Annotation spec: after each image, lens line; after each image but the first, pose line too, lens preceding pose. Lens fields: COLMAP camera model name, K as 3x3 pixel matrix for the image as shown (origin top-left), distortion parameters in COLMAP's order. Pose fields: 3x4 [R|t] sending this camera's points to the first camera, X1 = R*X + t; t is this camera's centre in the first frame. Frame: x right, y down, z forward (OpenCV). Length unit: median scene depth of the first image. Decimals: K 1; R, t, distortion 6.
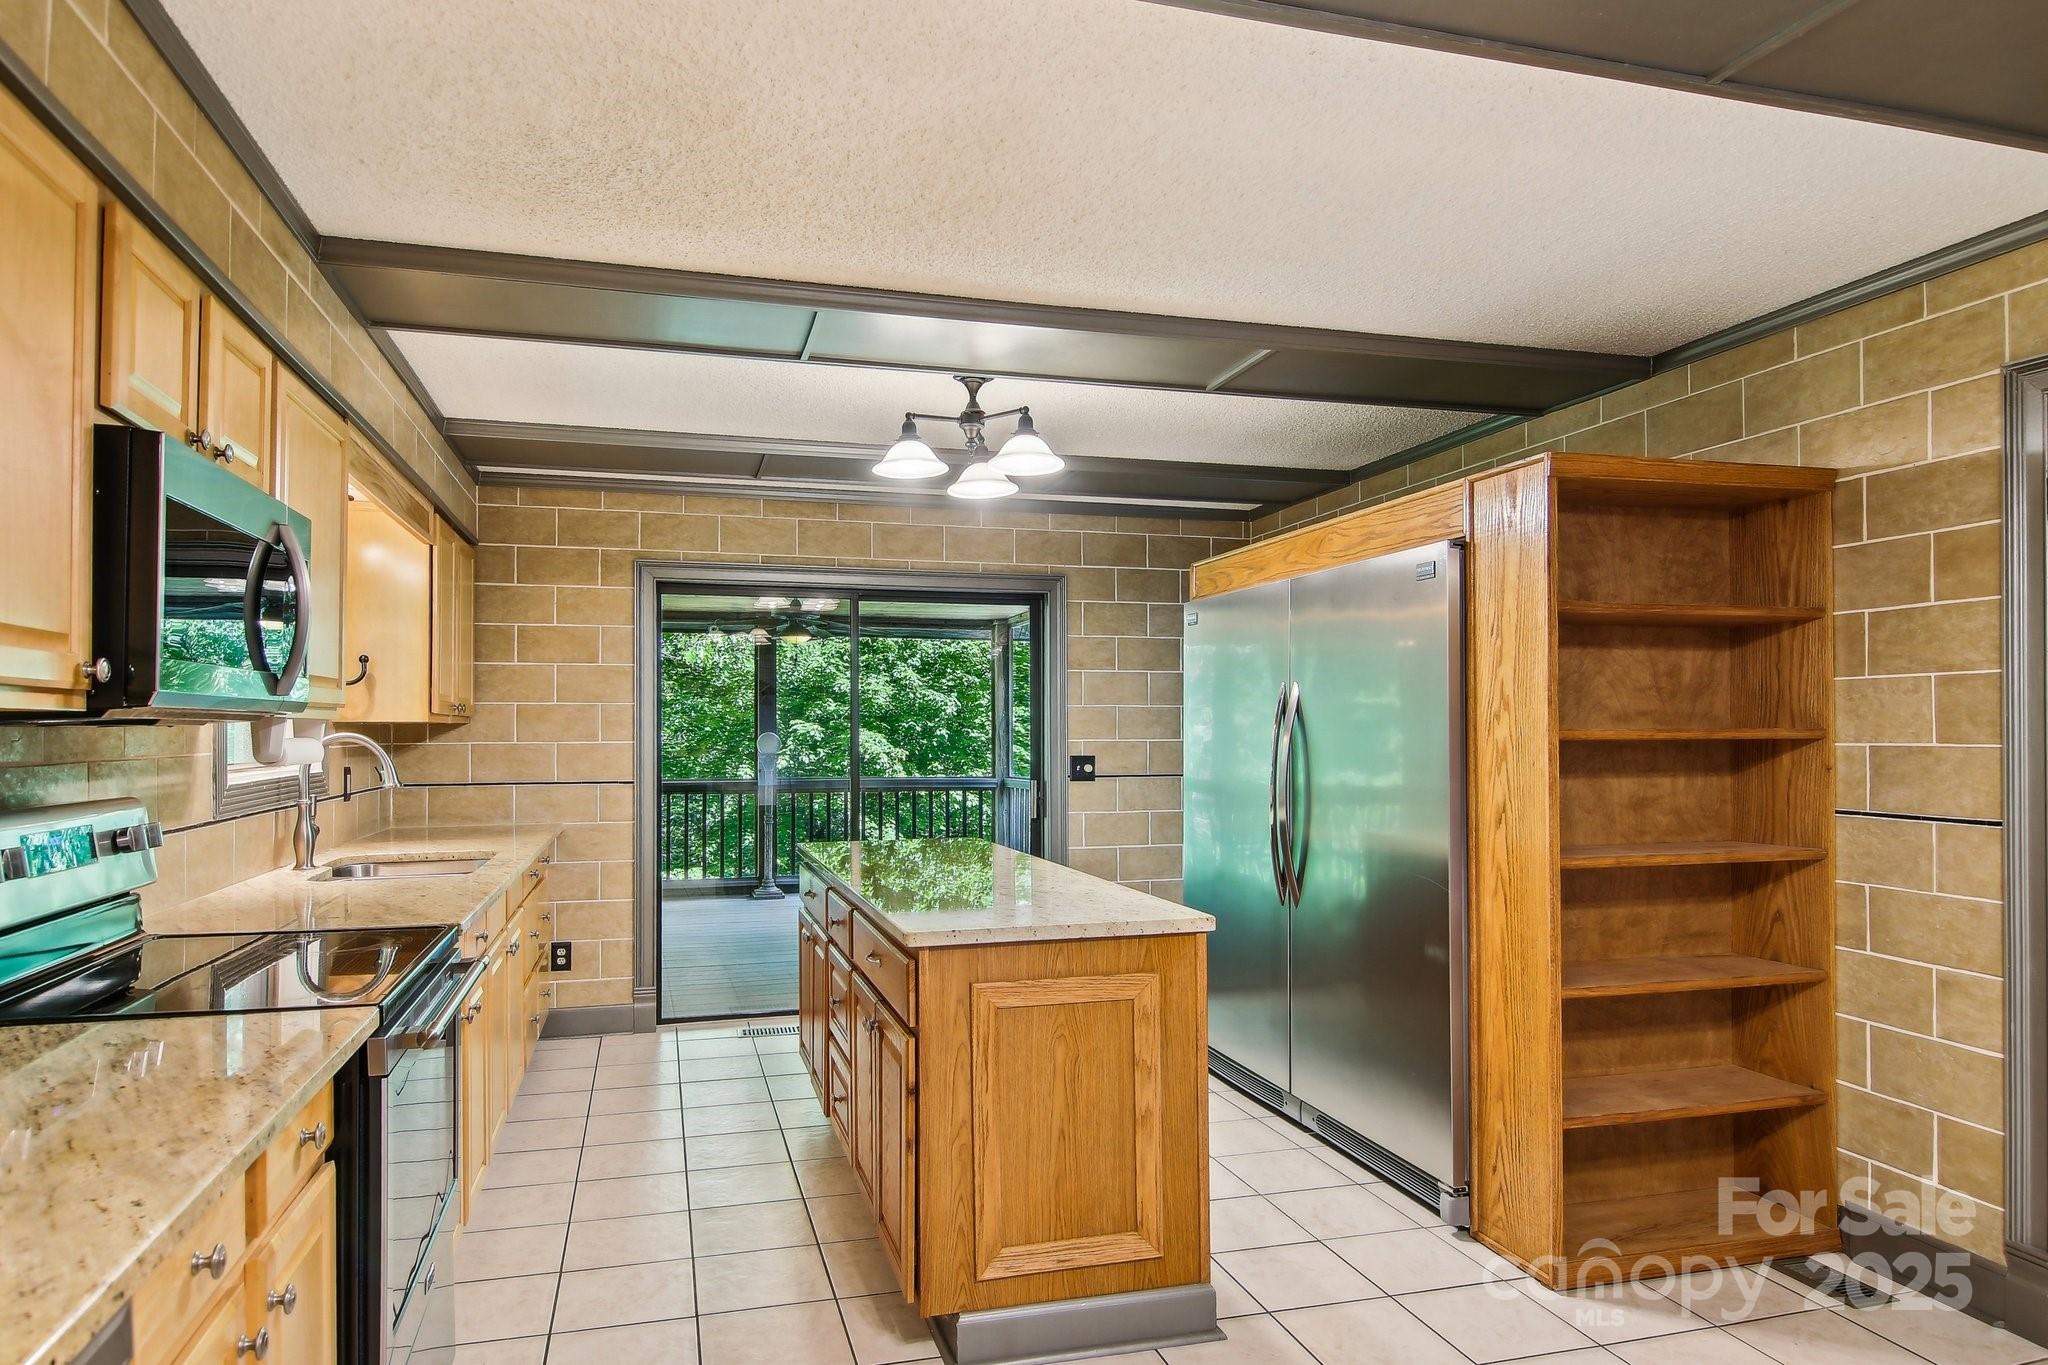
lens RADIAL K [[1168.6, 0, 1011.1], [0, 1168.6, 703.7], [0, 0, 1]] dist [0.005992, -0.019125]
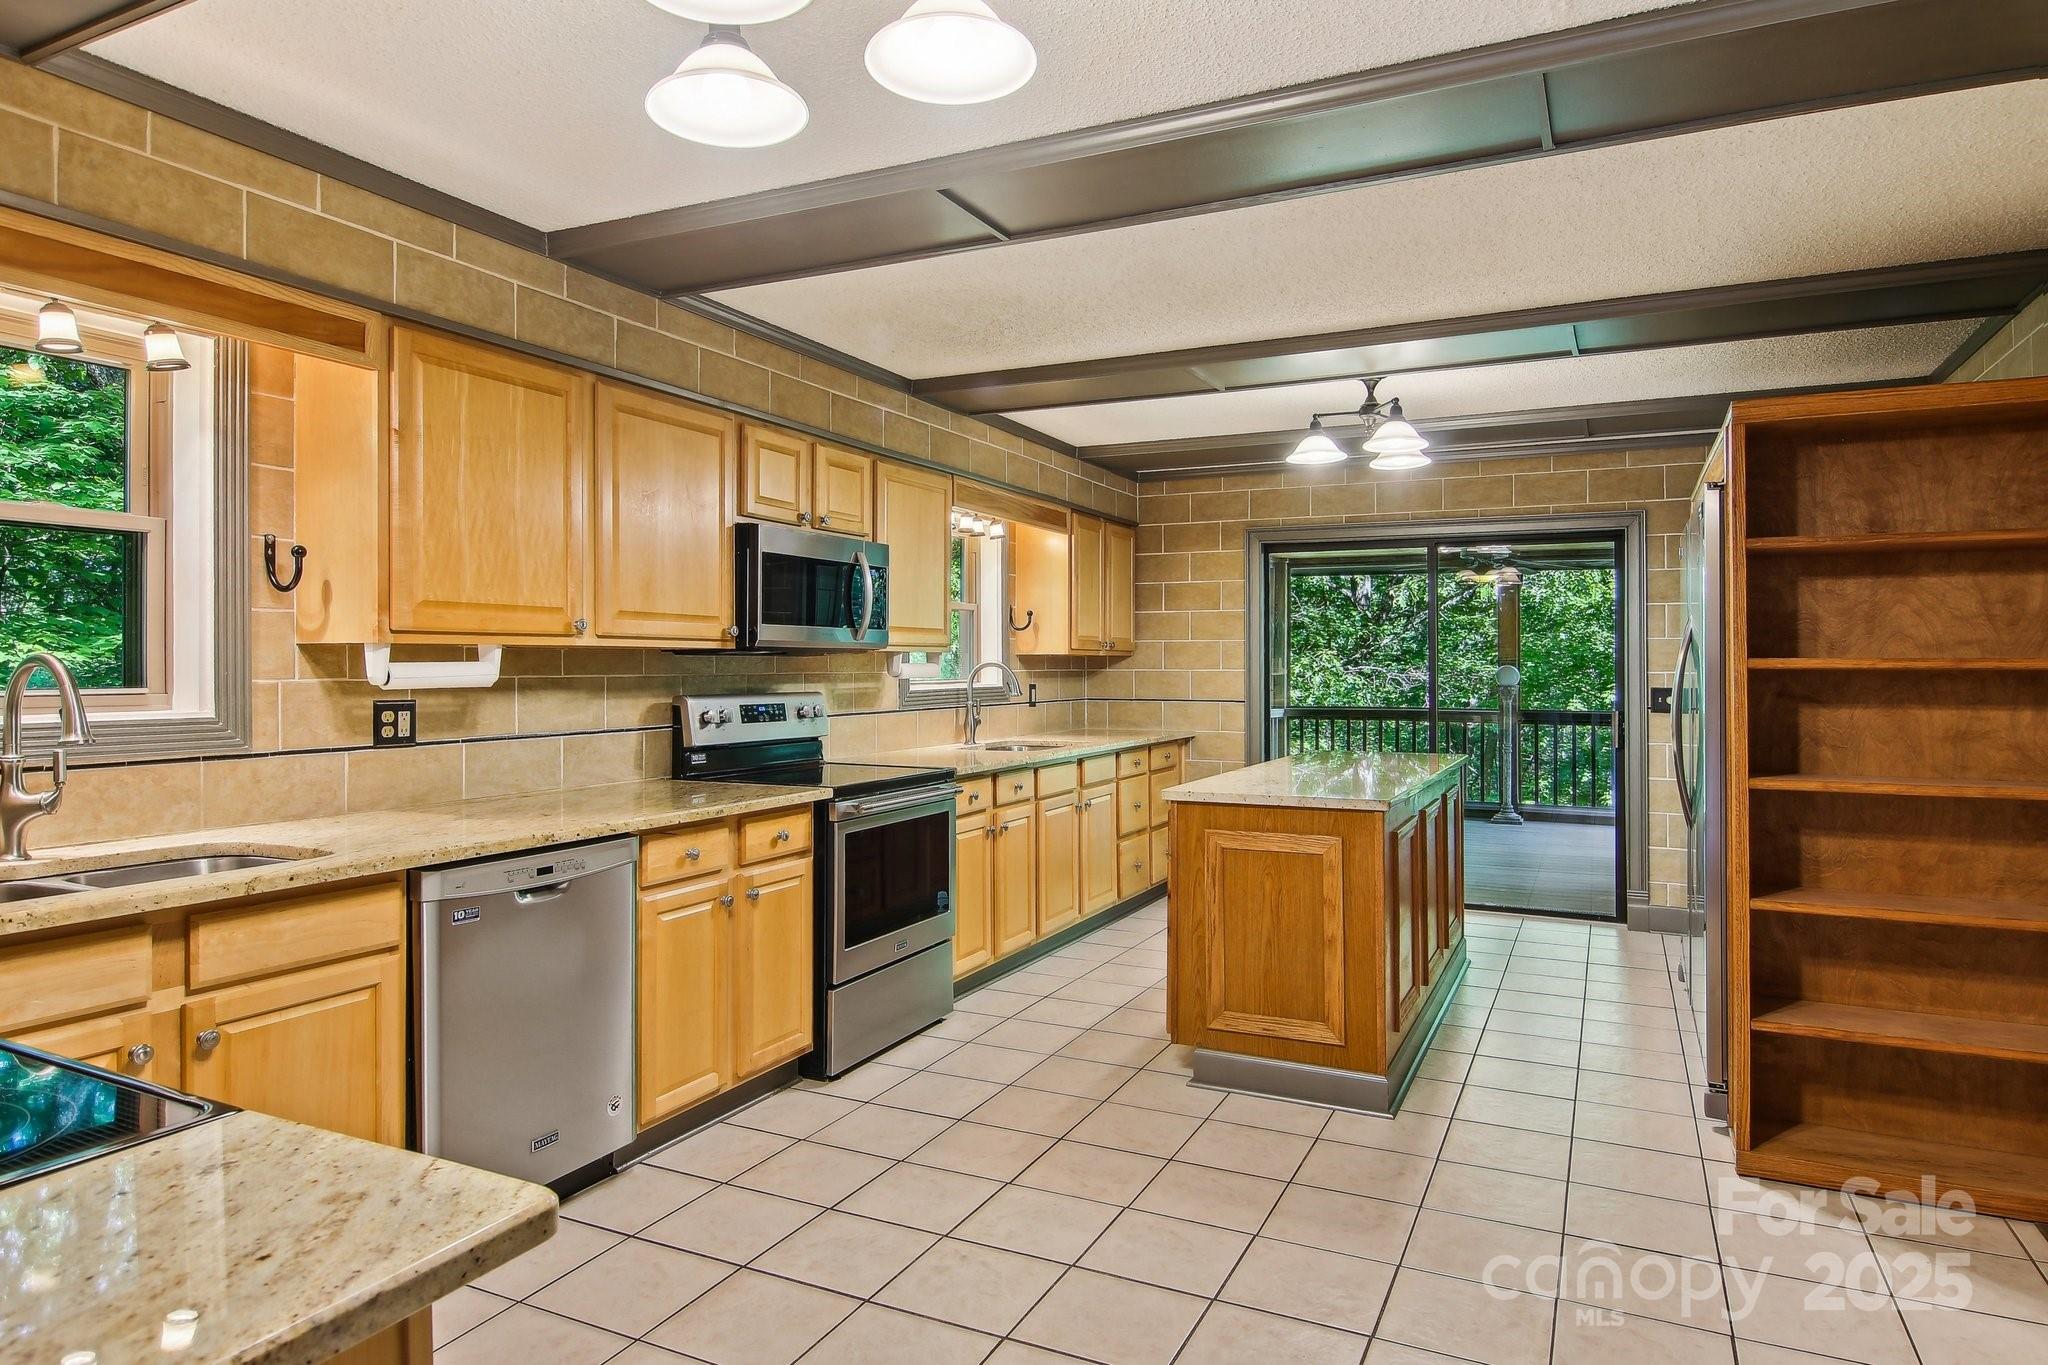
lens RADIAL K [[1163.7, 0, 1093.9], [0, 1163.7, 656.2], [0, 0, 1]] dist [-0.000602, -0.021135]
pose [[0.785831, -0.000637, -0.618441, 0.561338], [0.010126, 0.999879, 0.011838, 0.000920], [0.618358, -0.015565, 0.785742, -0.178835]]
